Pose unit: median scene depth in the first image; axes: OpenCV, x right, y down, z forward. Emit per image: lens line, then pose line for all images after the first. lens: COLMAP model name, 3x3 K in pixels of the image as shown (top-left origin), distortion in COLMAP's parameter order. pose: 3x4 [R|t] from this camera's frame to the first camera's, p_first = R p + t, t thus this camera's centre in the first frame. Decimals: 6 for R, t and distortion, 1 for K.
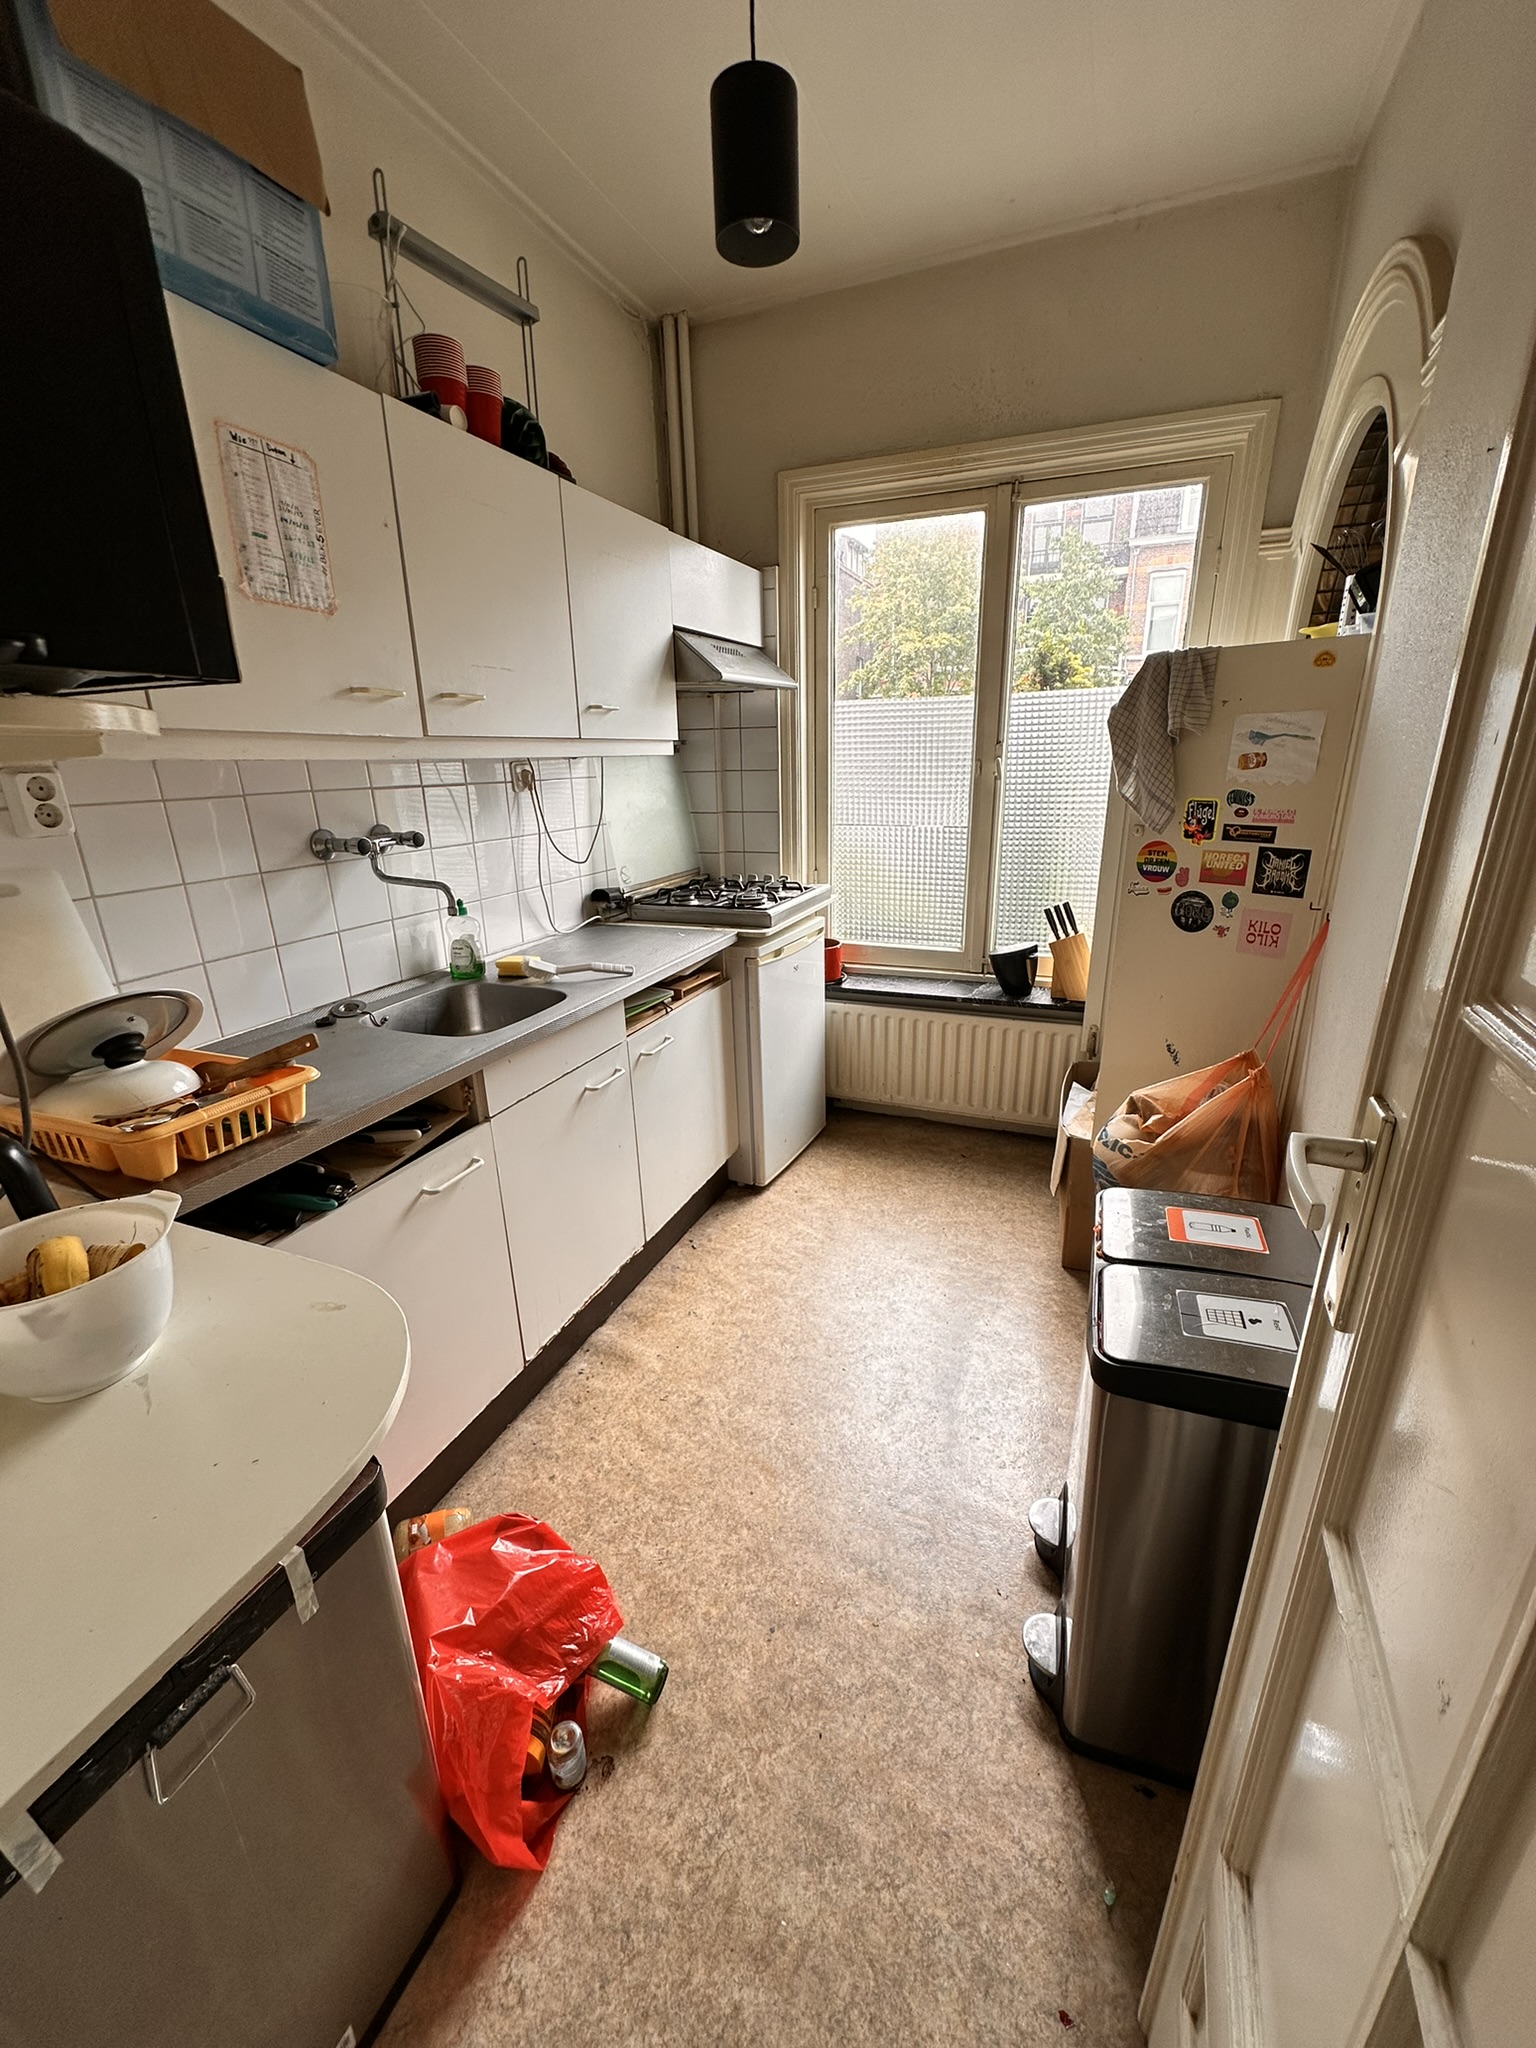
lens RADIAL K [[817.5, 0, 768.0], [0, 817.5, 1024.0], [0, 0, 1]] dist [-0.001284, -0.000125]
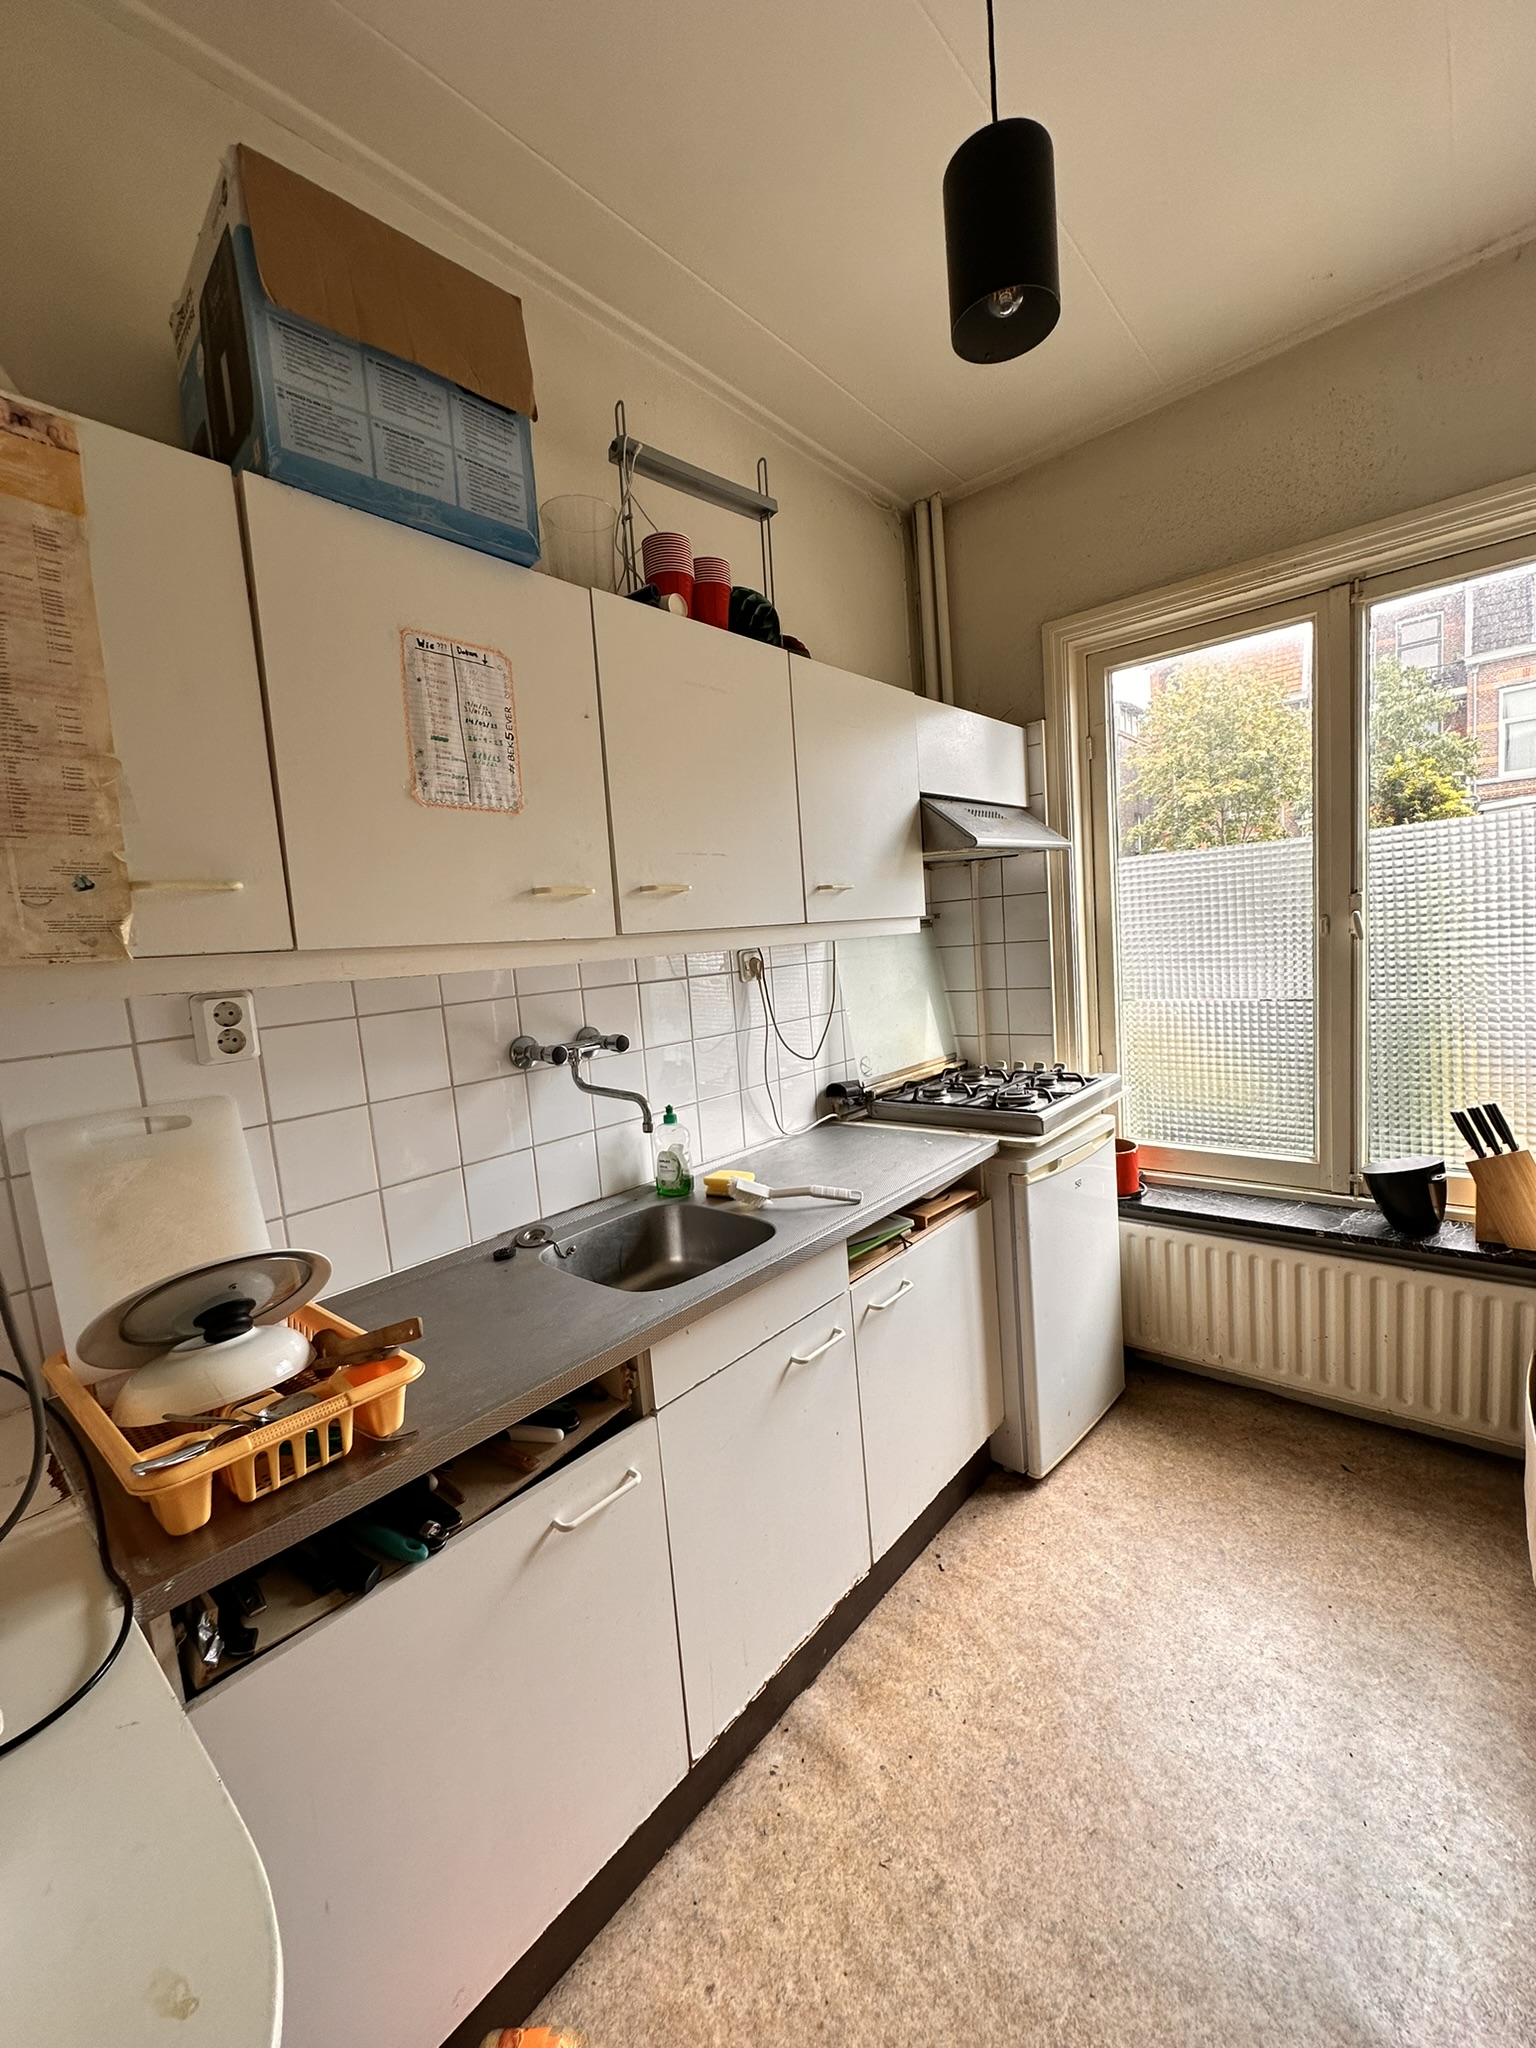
lens RADIAL K [[817.5, 0, 768.0], [0, 817.5, 1024.0], [0, 0, 1]] dist [-0.001284, -0.000125]
pose [[0.947965, -0.017579, -0.317889, 0.005611], [-0.044265, 0.981500, -0.186277, -0.077981], [0.315282, 0.190656, 0.929649, 0.194005]]
